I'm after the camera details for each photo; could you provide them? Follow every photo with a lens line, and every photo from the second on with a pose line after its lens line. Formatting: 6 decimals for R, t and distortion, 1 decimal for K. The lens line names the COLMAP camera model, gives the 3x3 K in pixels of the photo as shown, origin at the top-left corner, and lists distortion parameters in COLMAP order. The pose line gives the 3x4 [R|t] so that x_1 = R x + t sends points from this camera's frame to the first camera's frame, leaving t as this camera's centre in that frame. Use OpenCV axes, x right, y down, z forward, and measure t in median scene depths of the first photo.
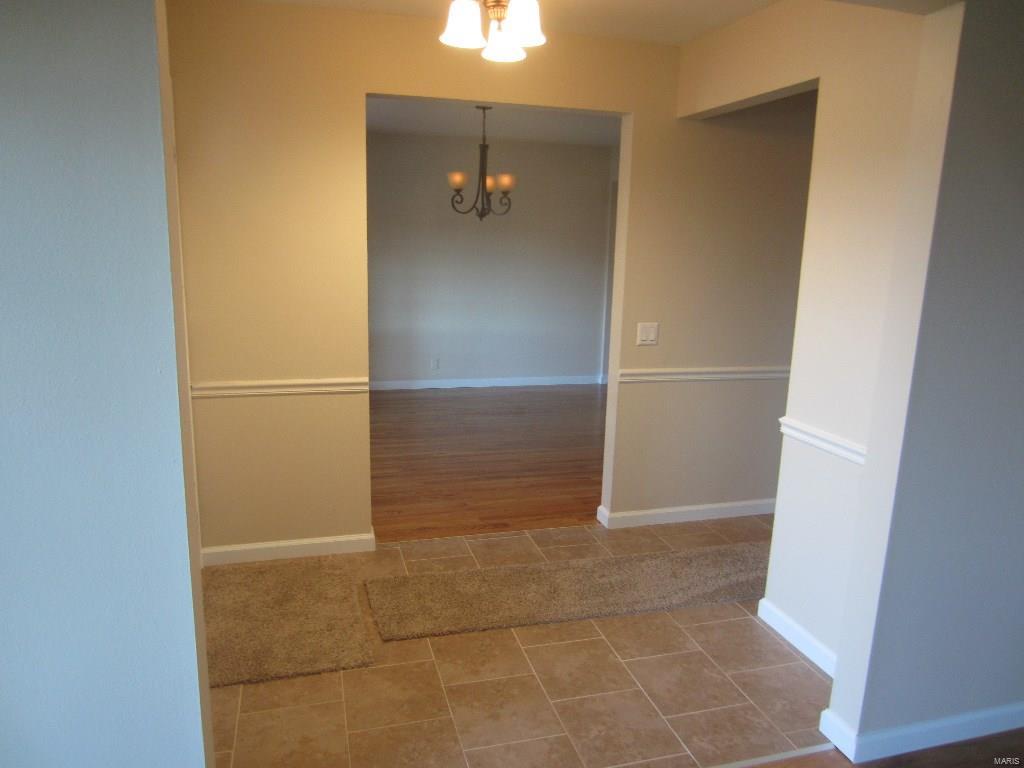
lens RADIAL K [[721.1, 0, 513.7], [0, 721.1, 385.7], [0, 0, 1]] dist [-0.009502, -0.001276]
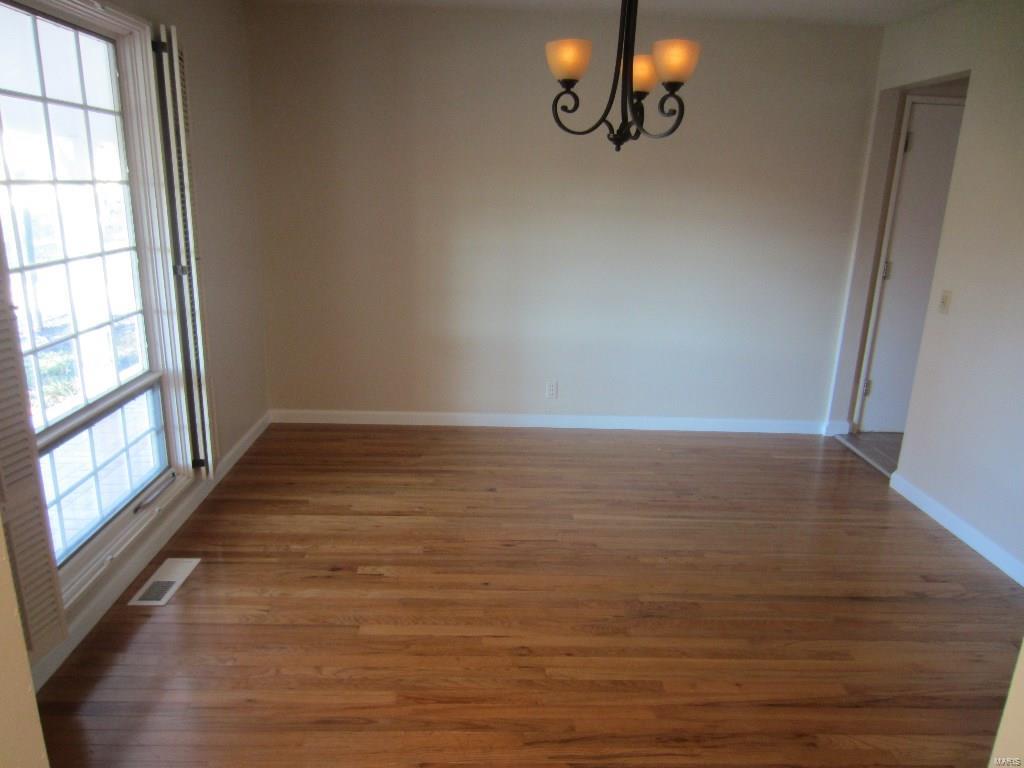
lens RADIAL K [[721.1, 0, 506.6], [0, 721.1, 385.4], [0, 0, 1]] dist [-0.009502, -0.001276]
pose [[0.967982, 0.069133, -0.241311, 0.009255], [-0.055397, 0.996459, 0.063258, -0.102797], [0.244829, -0.047865, 0.968384, 0.524710]]
